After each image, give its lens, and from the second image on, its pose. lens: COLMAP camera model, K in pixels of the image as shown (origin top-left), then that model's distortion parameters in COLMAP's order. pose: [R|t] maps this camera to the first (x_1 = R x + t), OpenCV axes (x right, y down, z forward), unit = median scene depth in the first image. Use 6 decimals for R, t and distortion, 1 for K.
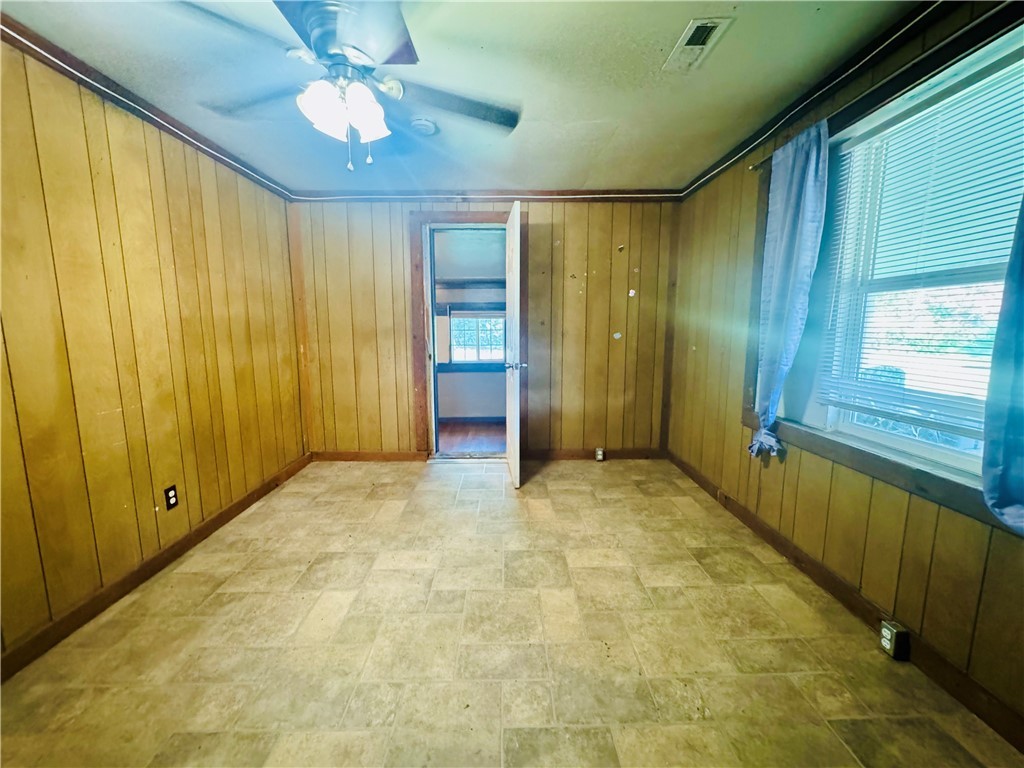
lens RADIAL K [[412.5, 0, 512.0], [0, 412.5, 384.0], [0, 0, 1]] dist [-0.003713, -0.000068]
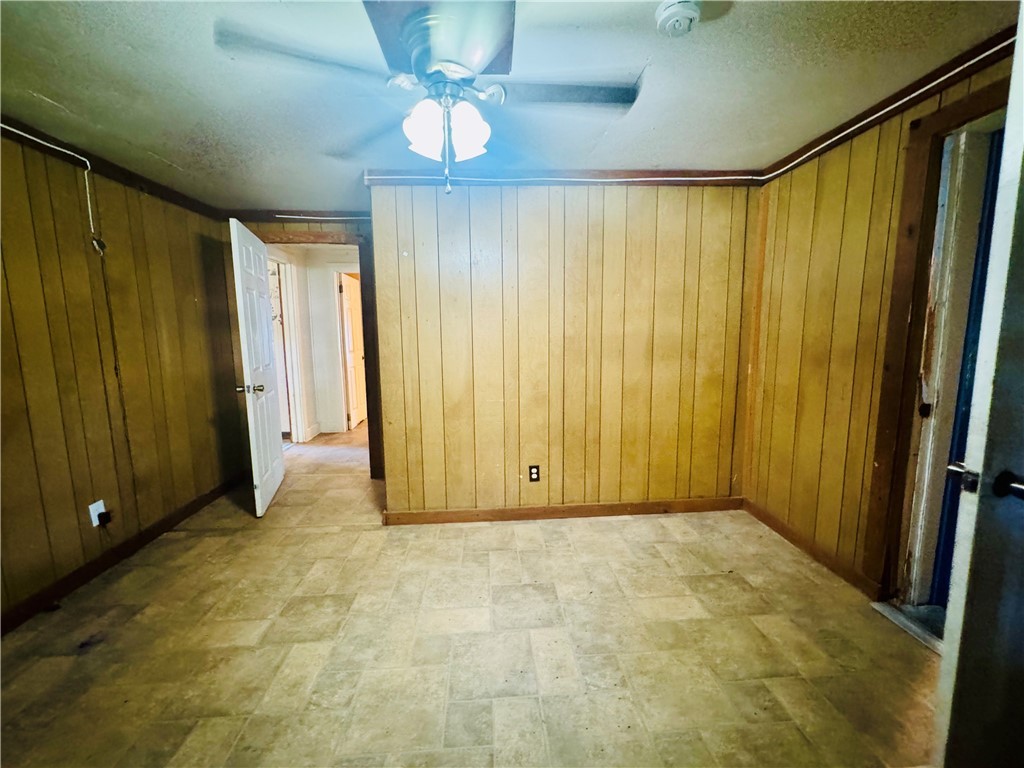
lens RADIAL K [[410.0, 0, 511.1], [0, 410.0, 384.1], [0, 0, 1]] dist [-0.005632, 0.000395]
pose [[0.046659, 0.127470, -0.990744, 0.430974], [-0.128141, 0.984394, 0.120618, -0.154054], [0.990658, 0.121327, 0.062265, 0.813751]]
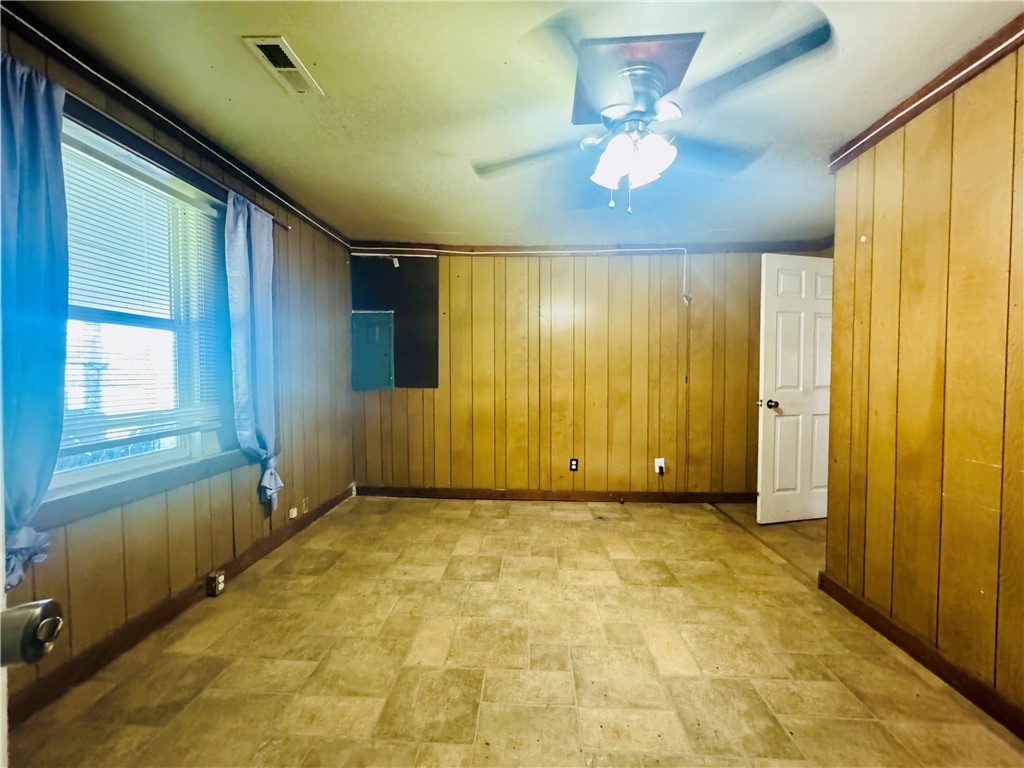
lens RADIAL K [[410.0, 0, 511.1], [0, 410.0, 384.1], [0, 0, 1]] dist [-0.005632, 0.000395]
pose [[-0.997636, -0.002557, 0.068673, -0.113840], [0.008773, 0.986390, 0.164191, -0.184211], [-0.068158, 0.164405, -0.984035, 1.531117]]
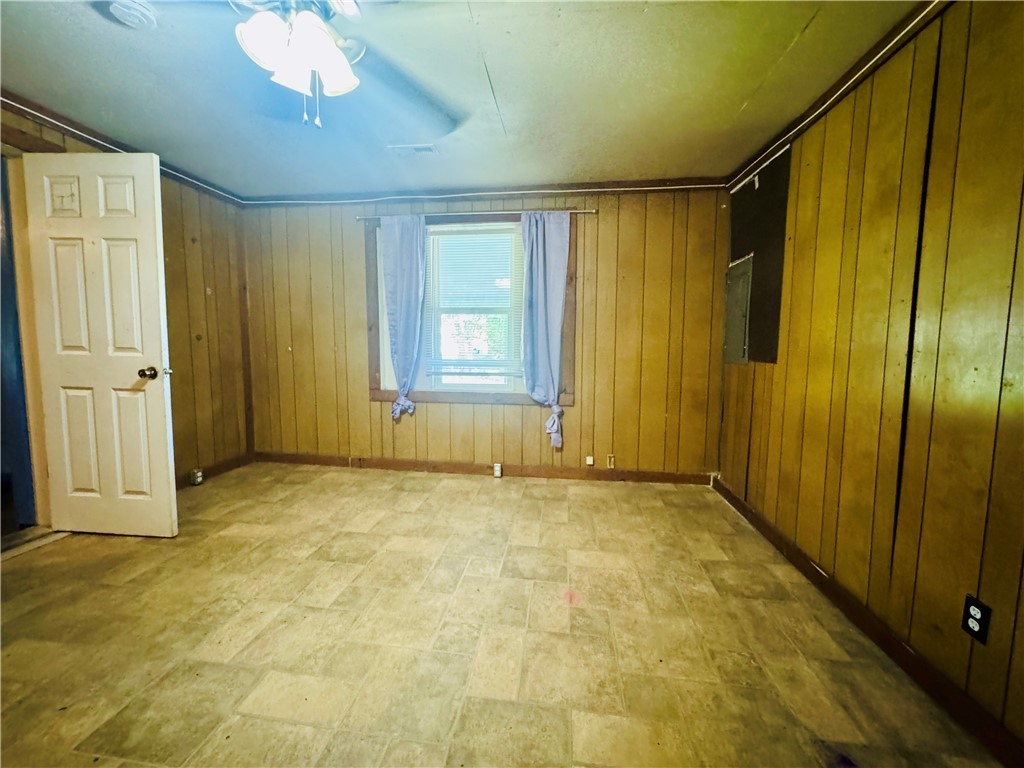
lens RADIAL K [[410.0, 0, 511.1], [0, 410.0, 384.1], [0, 0, 1]] dist [-0.005632, 0.000395]
pose [[0.144953, -0.088841, 0.985442, -0.862737], [0.124231, 0.989713, 0.070952, 0.004578], [-0.981609, 0.112137, 0.154499, 0.369675]]
